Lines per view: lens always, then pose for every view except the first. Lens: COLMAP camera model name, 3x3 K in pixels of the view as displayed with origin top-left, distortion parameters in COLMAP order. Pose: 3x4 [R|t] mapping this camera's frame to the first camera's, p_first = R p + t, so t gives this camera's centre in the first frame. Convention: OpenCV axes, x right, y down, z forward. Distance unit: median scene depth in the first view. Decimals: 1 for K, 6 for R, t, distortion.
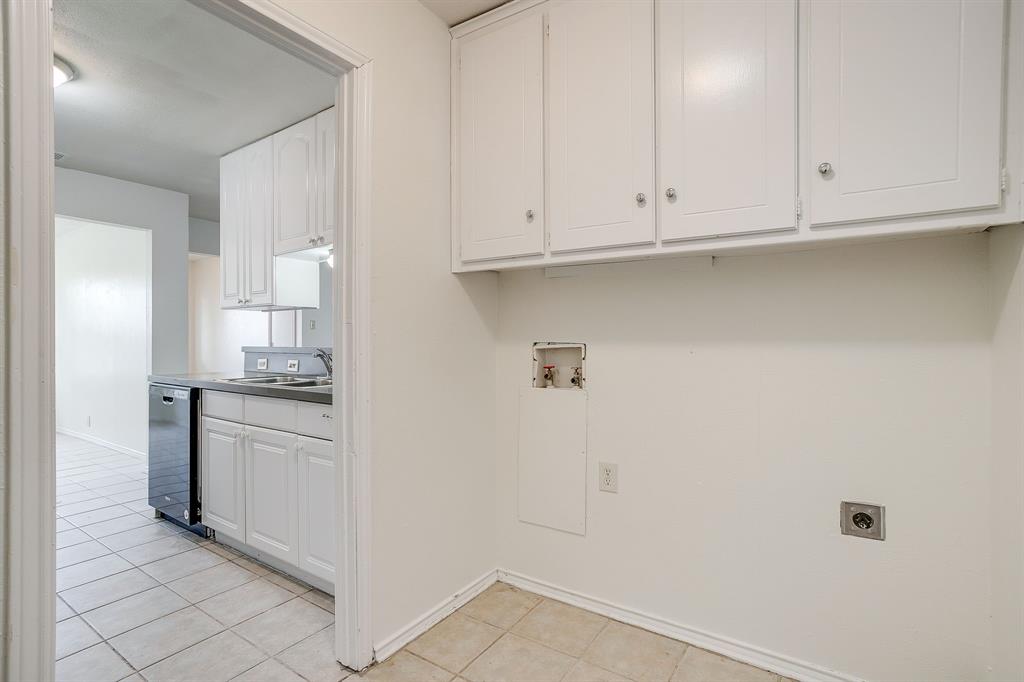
lens RADIAL K [[491.8, 0, 492.4], [0, 491.8, 340.5], [0, 0, 1]] dist [-0.024524, 0.009546]
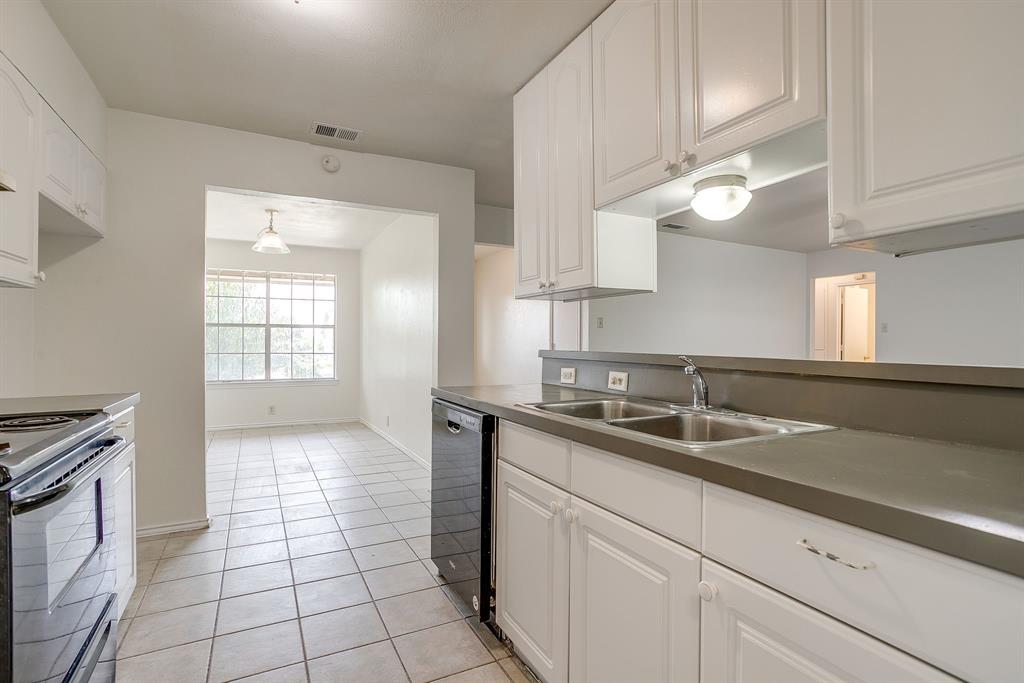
lens RADIAL K [[491.8, 0, 495.7], [0, 491.8, 341.3], [0, 0, 1]] dist [-0.024524, 0.009546]
pose [[0.875207, 0.001692, -0.483745, -0.248321], [-0.003201, 0.999992, -0.002294, 0.000664], [0.483737, 0.003556, 0.875206, 0.376189]]
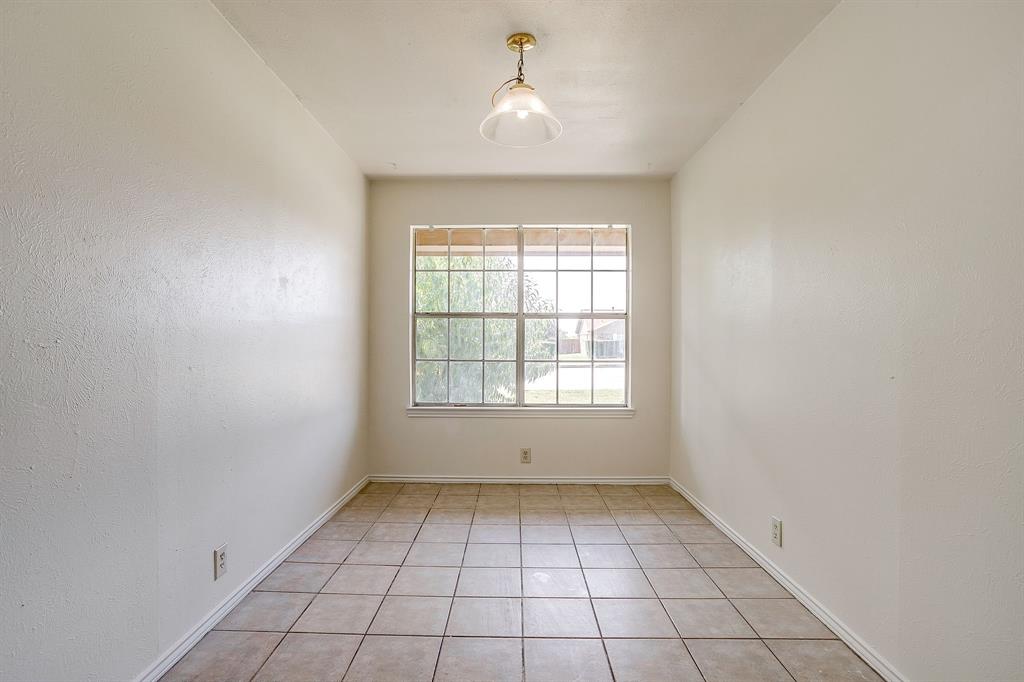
lens RADIAL K [[491.8, 0, 504.3], [0, 491.8, 340.0], [0, 0, 1]] dist [-0.024524, 0.009546]
pose [[0.548797, 0.003919, -0.835947, -1.060807], [-0.007224, 0.999974, -0.000054, -0.003990], [0.835925, 0.006068, 0.548811, 0.994119]]
